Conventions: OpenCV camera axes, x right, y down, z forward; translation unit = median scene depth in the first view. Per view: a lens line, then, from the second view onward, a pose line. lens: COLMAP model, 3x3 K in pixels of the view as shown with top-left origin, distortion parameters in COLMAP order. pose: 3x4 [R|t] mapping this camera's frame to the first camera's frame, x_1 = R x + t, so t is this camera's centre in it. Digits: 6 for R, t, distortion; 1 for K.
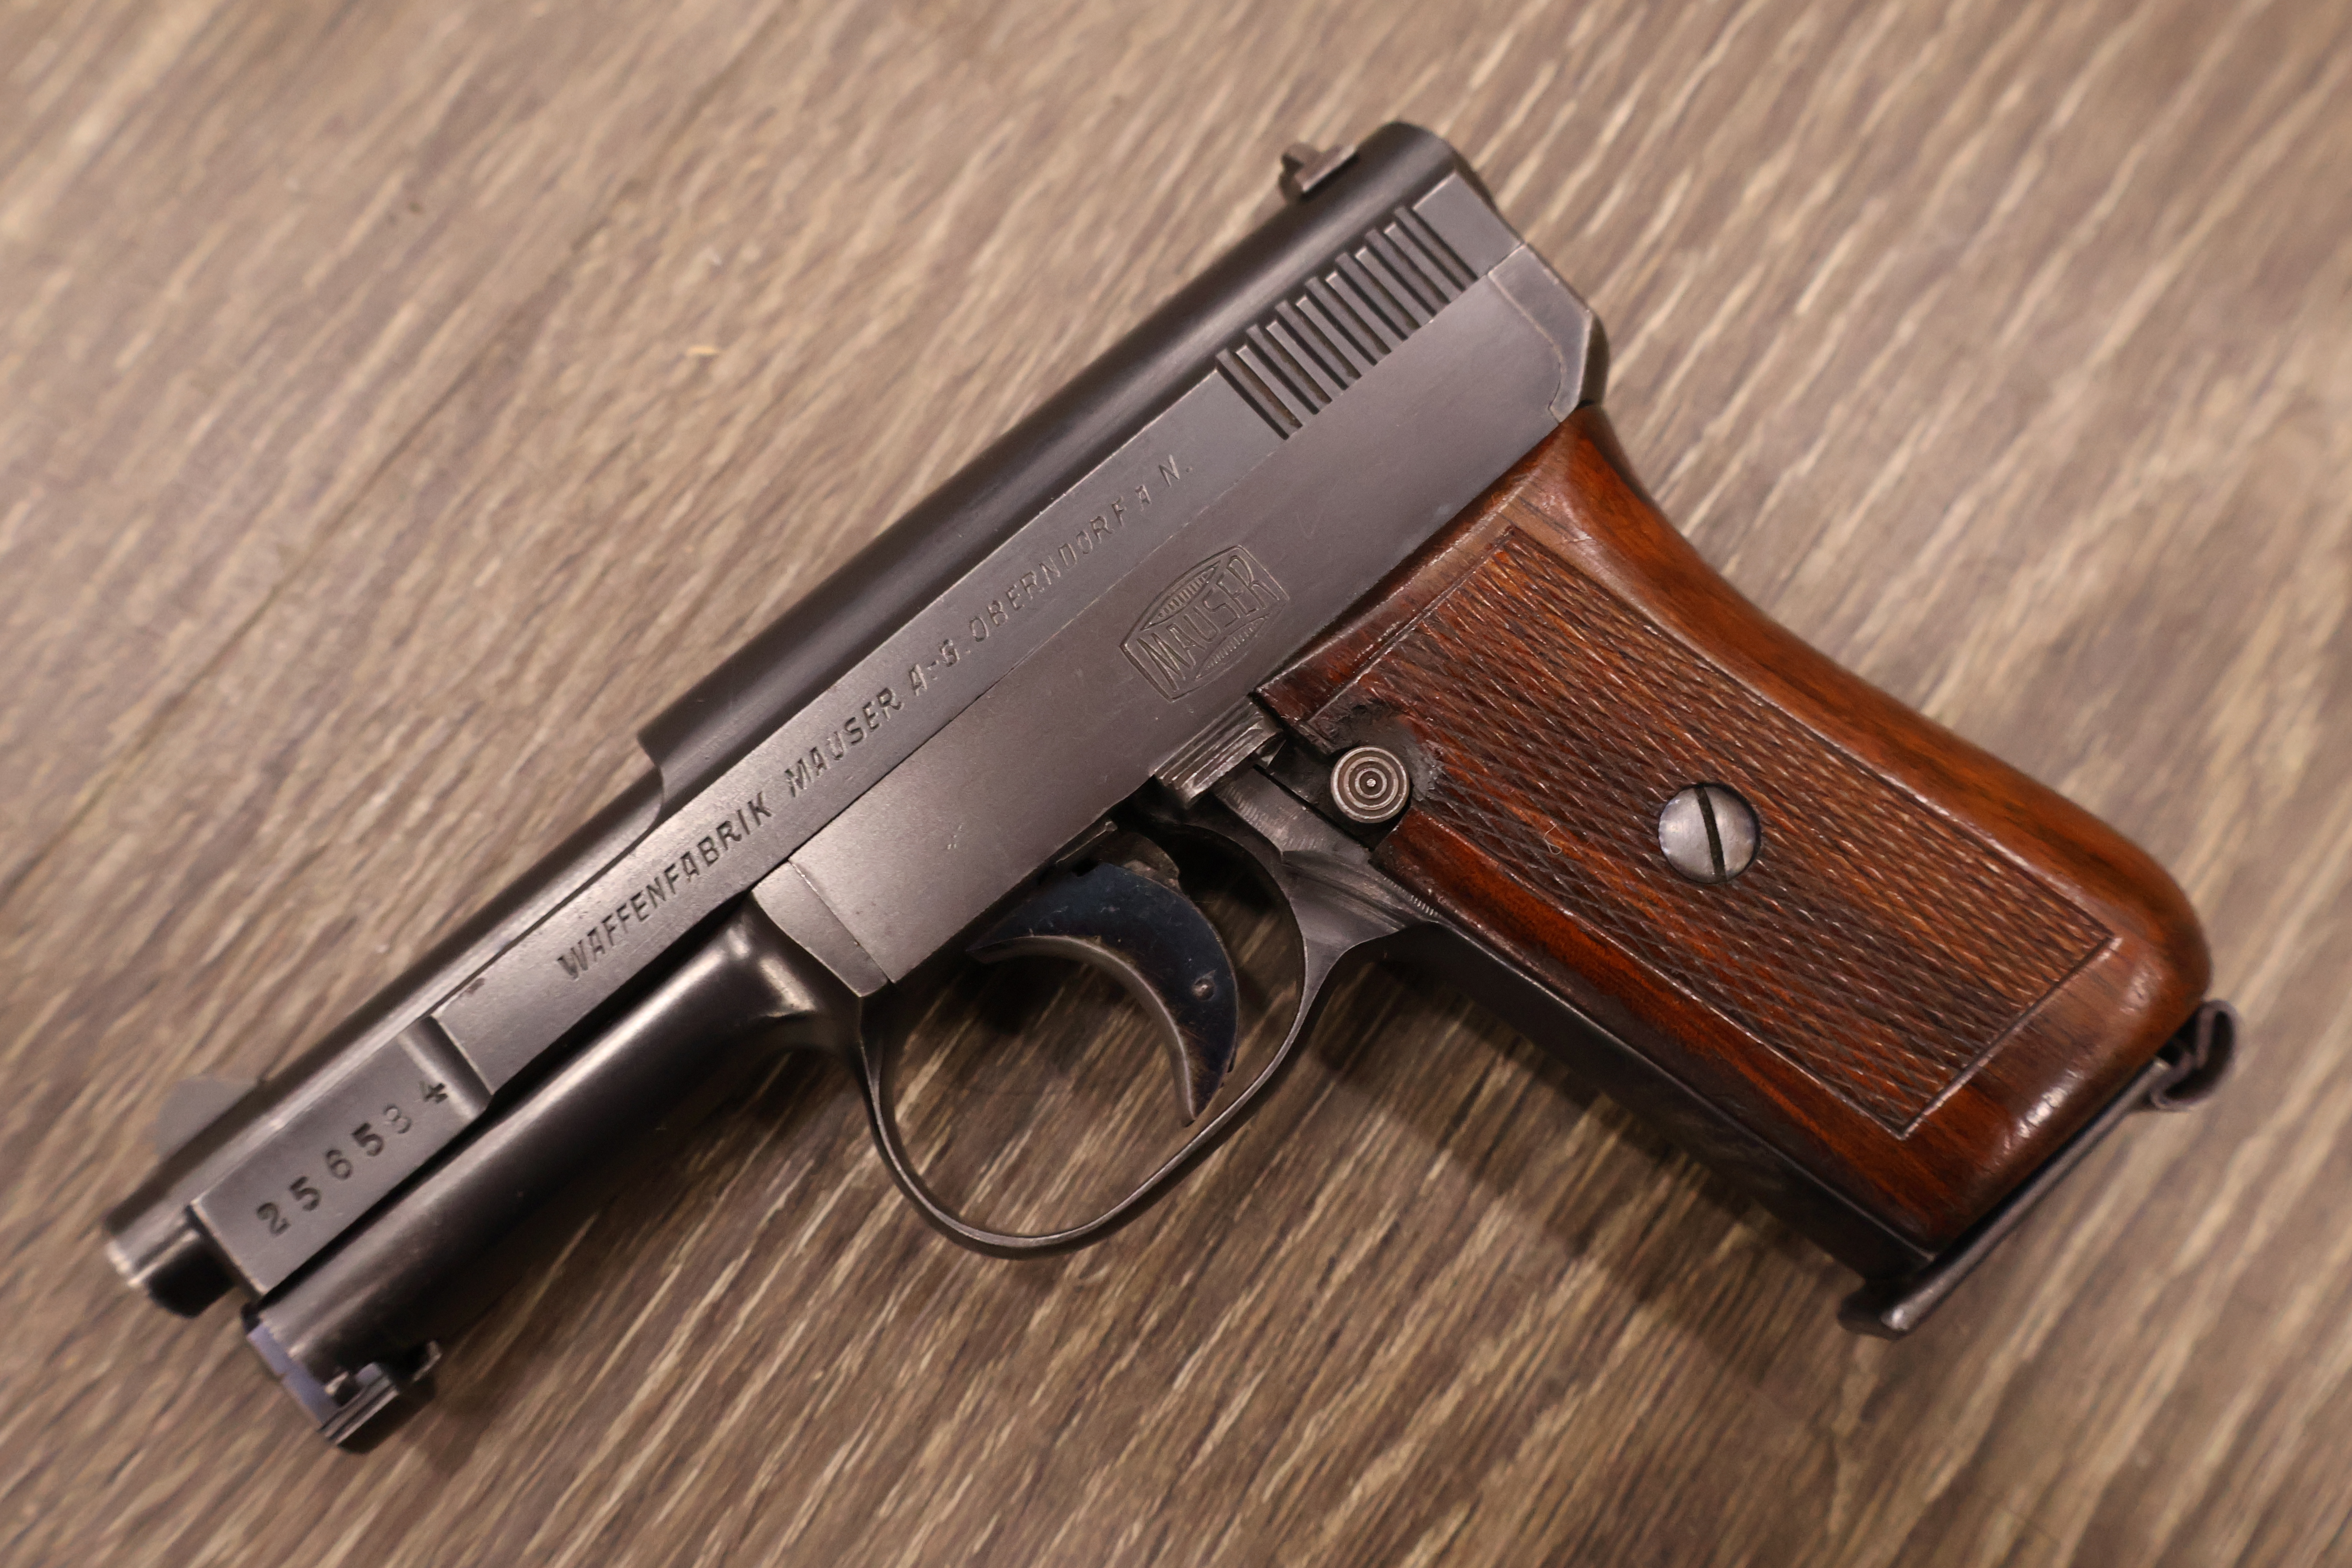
lens RADIAL K [[2113.0, 0, 1174.2], [0, 2113.0, 782.8], [0, 0, 1]] dist [0.021549, -0.003752]
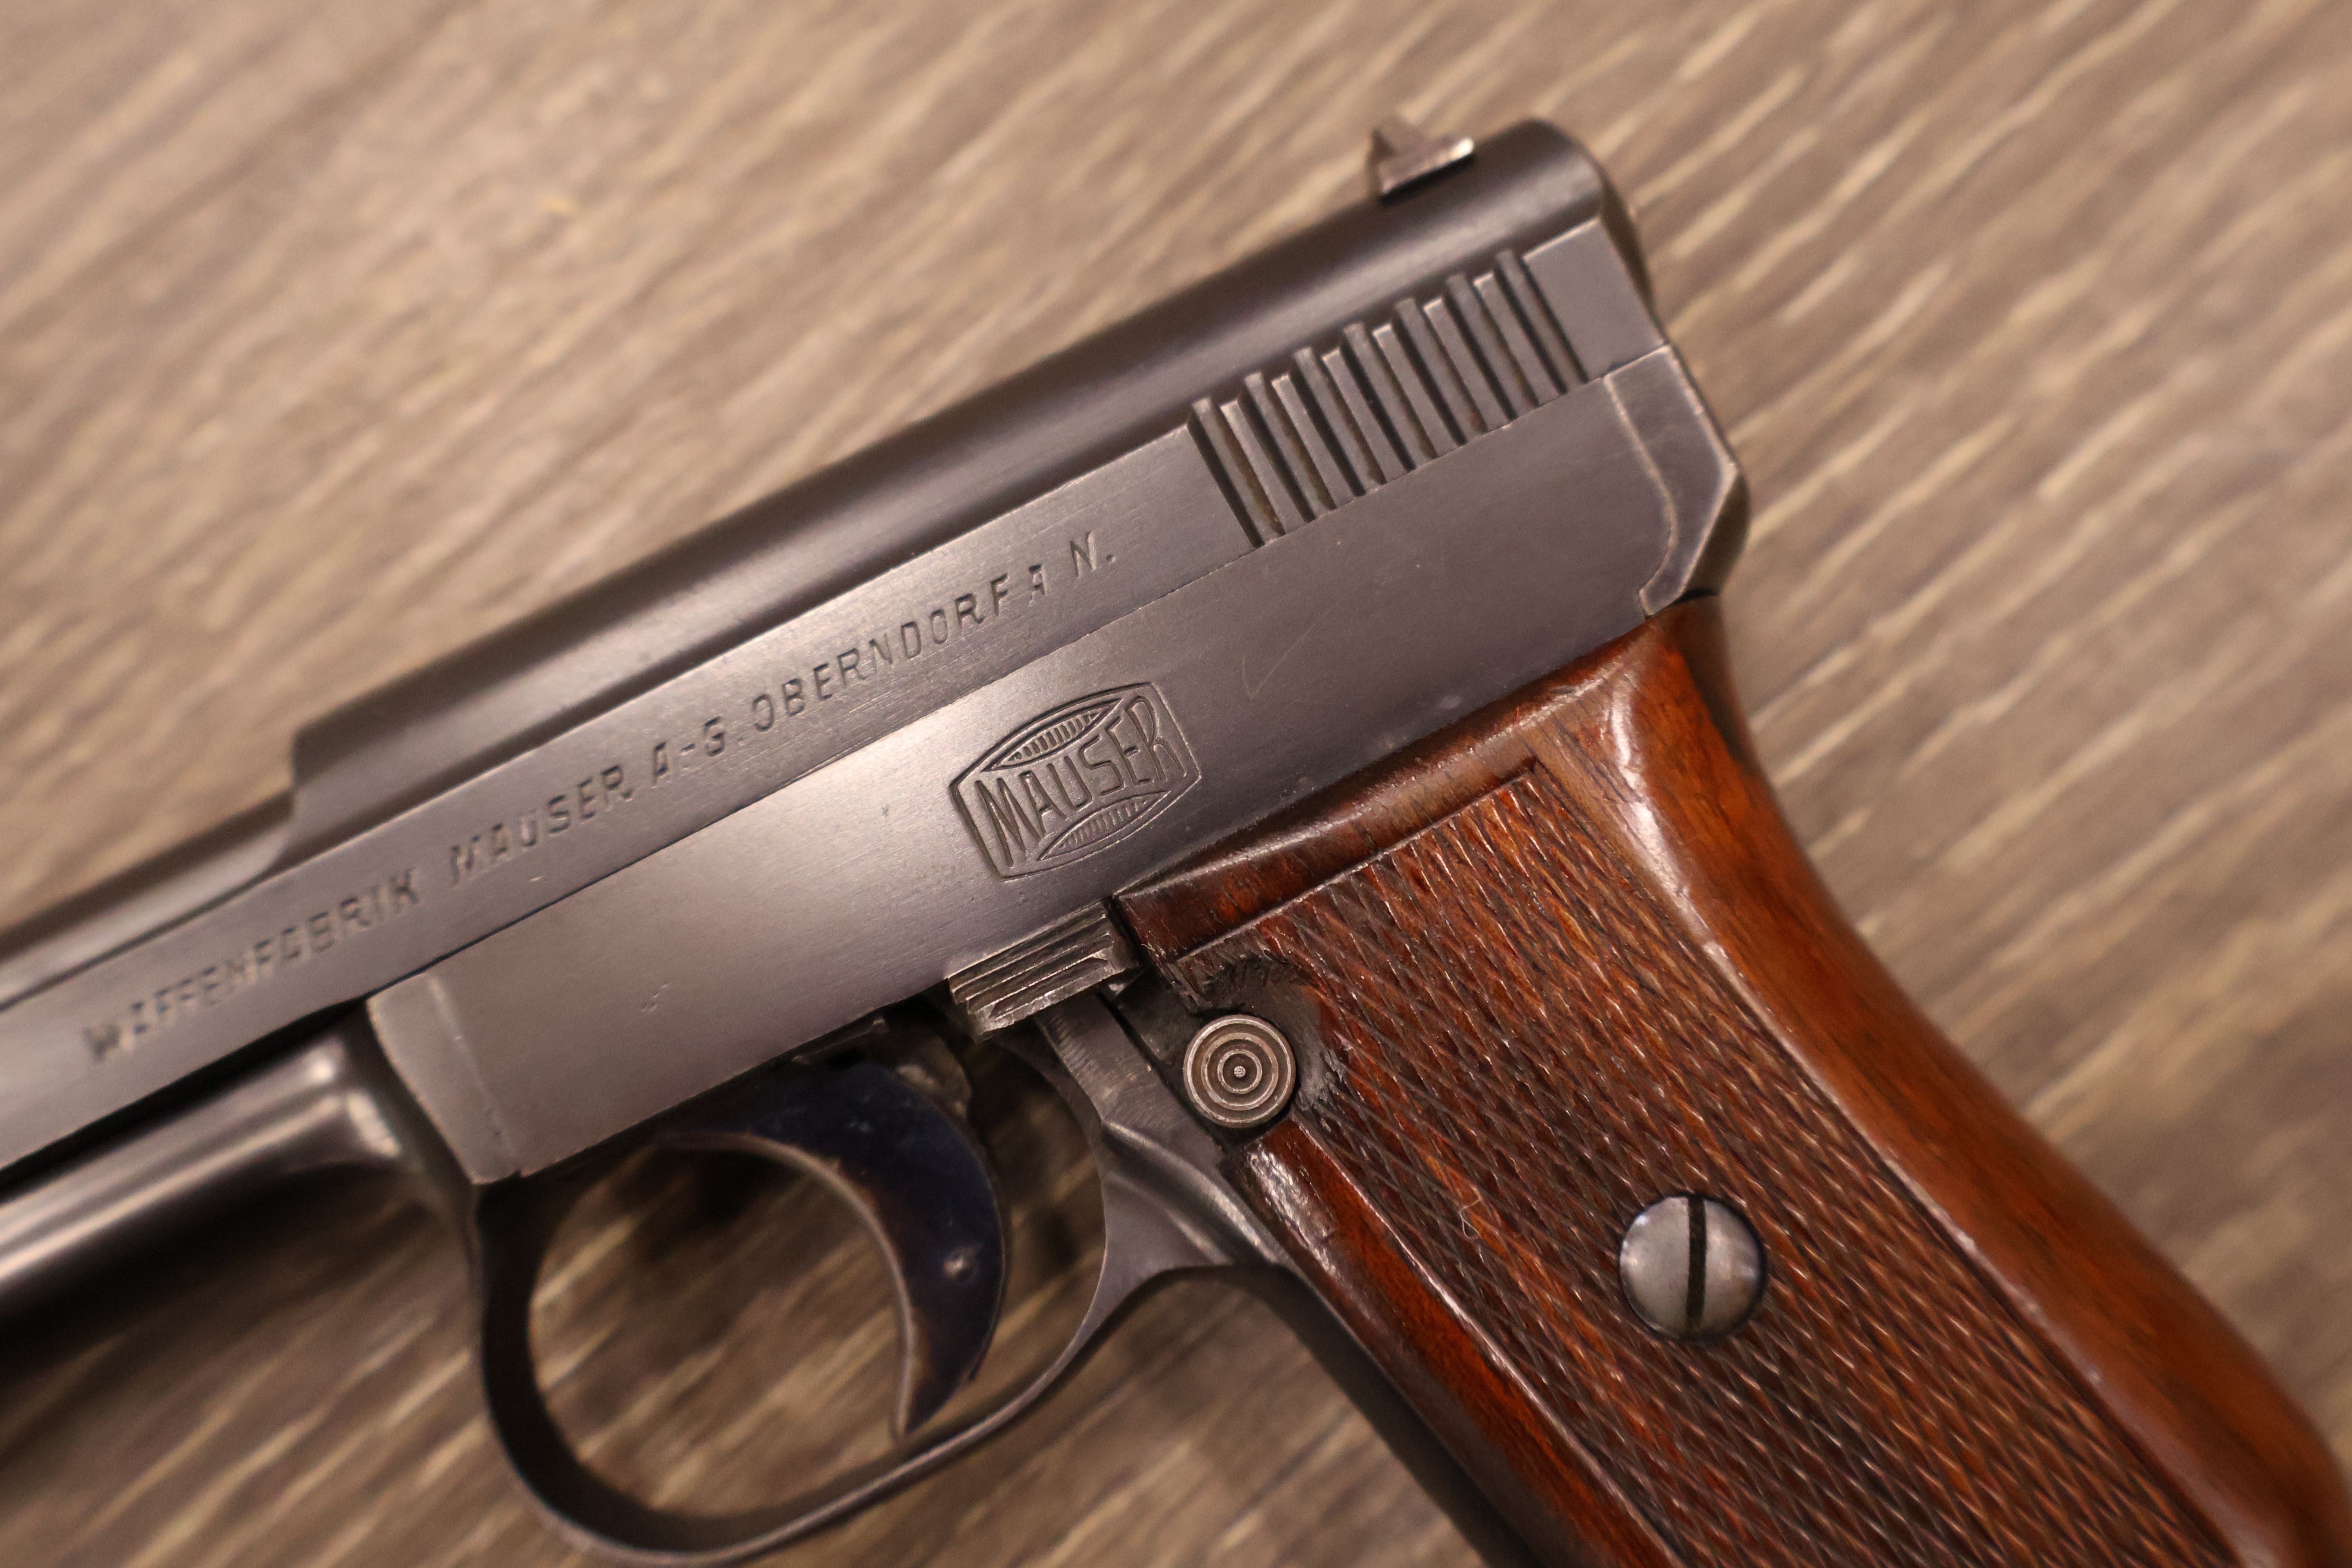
lens RADIAL K [[2113.0, 0, 1180.8], [0, 2113.0, 765.4], [0, 0, 1]] dist [0.021549, -0.003752]
pose [[0.968539, 0.243131, -0.053102, 0.079128], [-0.237512, 0.966782, 0.094452, -0.145352], [0.074302, -0.078868, 0.994112, 0.281767]]
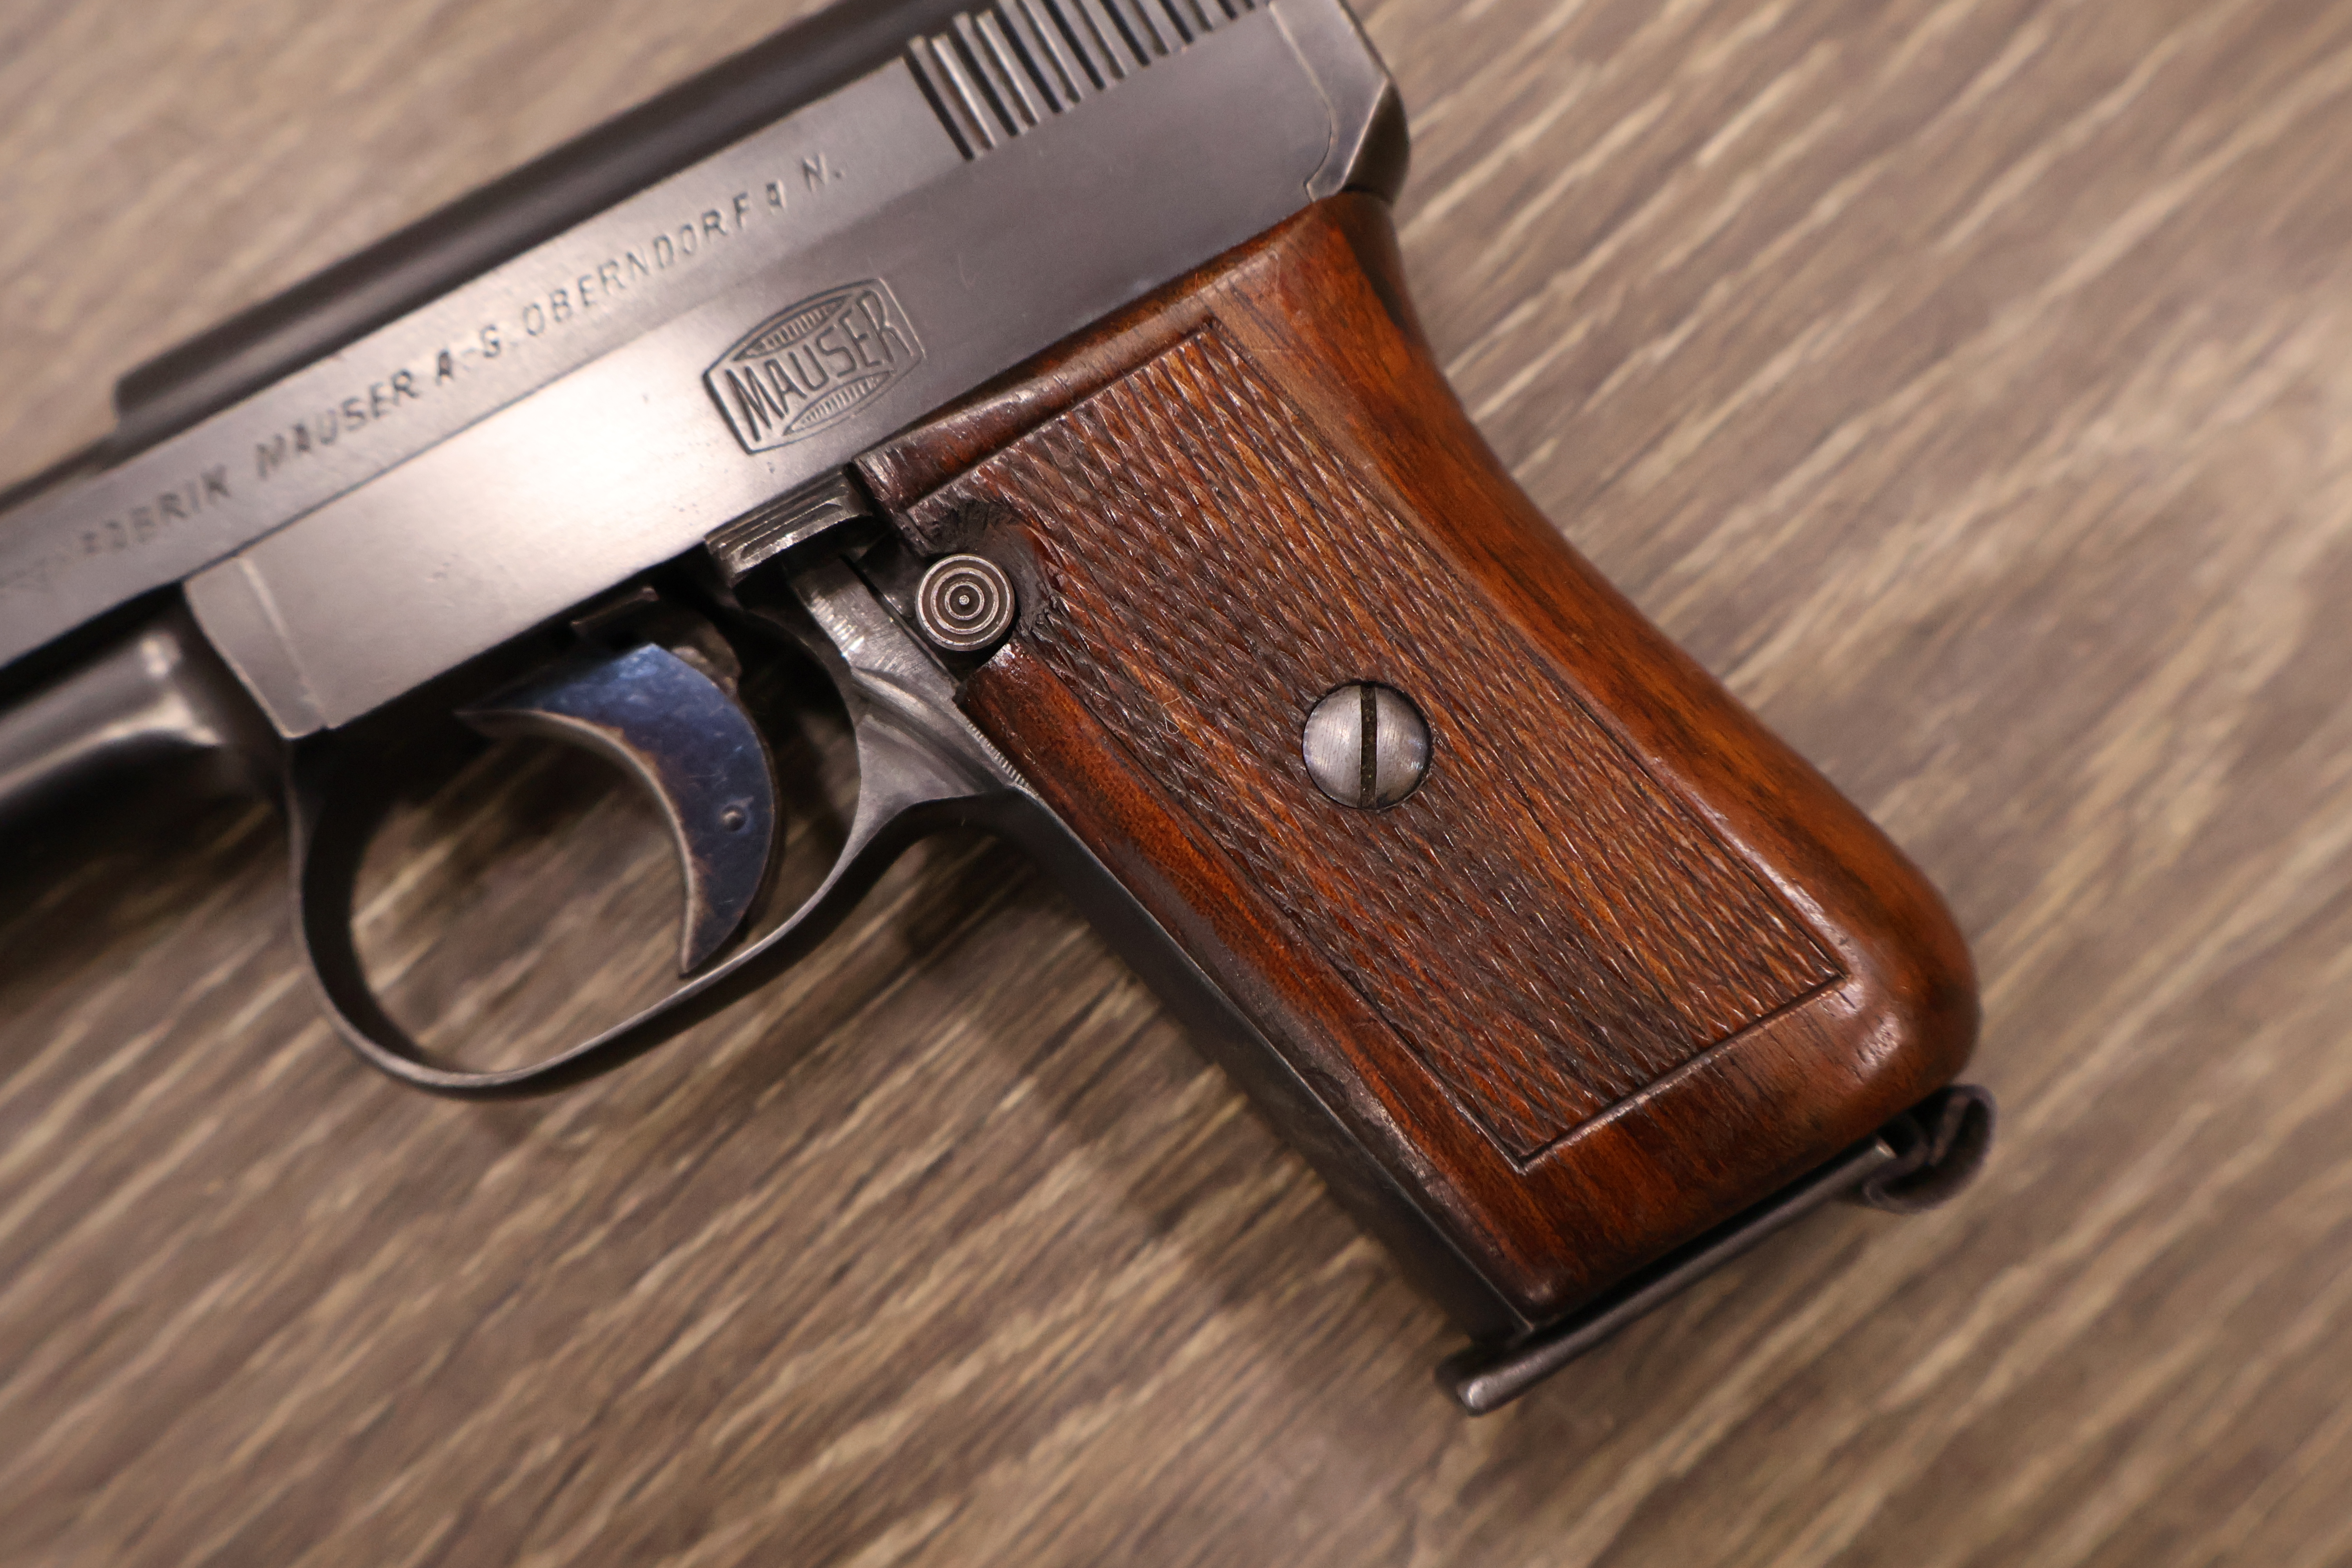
lens RADIAL K [[2113.0, 0, 1174.0], [0, 2113.0, 795.2], [0, 0, 1]] dist [0.021549, -0.003752]
pose [[0.979424, 0.197160, -0.043088, 0.199191], [-0.195098, 0.979619, 0.047779, 0.016575], [0.051630, -0.038389, 0.997928, 0.192210]]
